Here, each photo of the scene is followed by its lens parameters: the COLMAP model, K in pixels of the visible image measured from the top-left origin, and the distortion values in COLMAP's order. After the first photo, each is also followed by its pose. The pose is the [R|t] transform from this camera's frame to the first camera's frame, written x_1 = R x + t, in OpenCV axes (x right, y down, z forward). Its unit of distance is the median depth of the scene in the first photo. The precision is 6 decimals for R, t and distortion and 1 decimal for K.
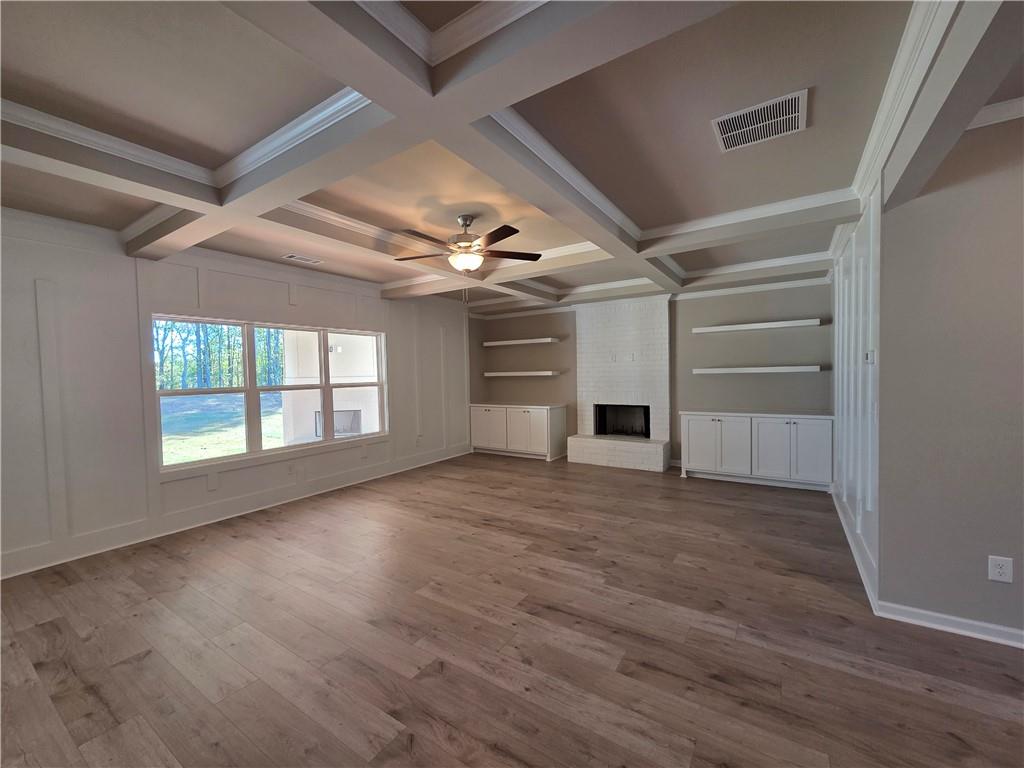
lens RADIAL K [[420.3, 0, 502.7], [0, 420.3, 388.5], [0, 0, 1]] dist [0.007160, -0.002012]
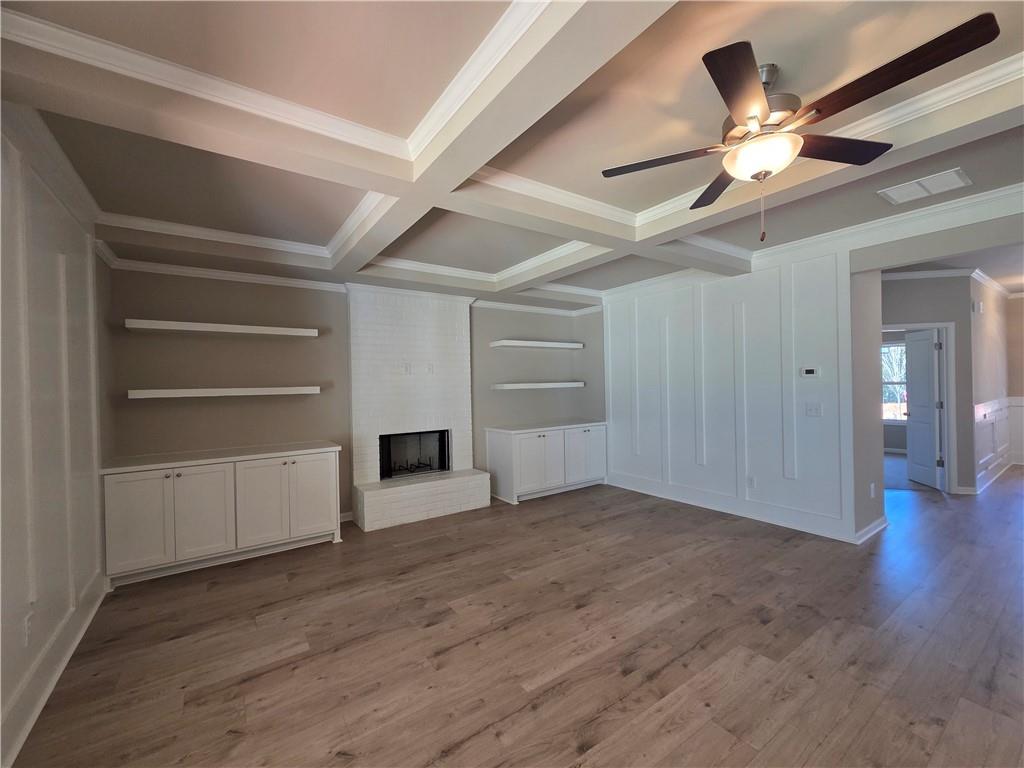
lens RADIAL K [[420.3, 0, 504.9], [0, 420.3, 389.7], [0, 0, 1]] dist [0.007160, -0.002012]
pose [[0.367168, 0.001508, 0.930153, -0.501737], [0.046465, 0.998720, -0.019960, -0.019655], [-0.928993, 0.050548, 0.366628, 0.828786]]
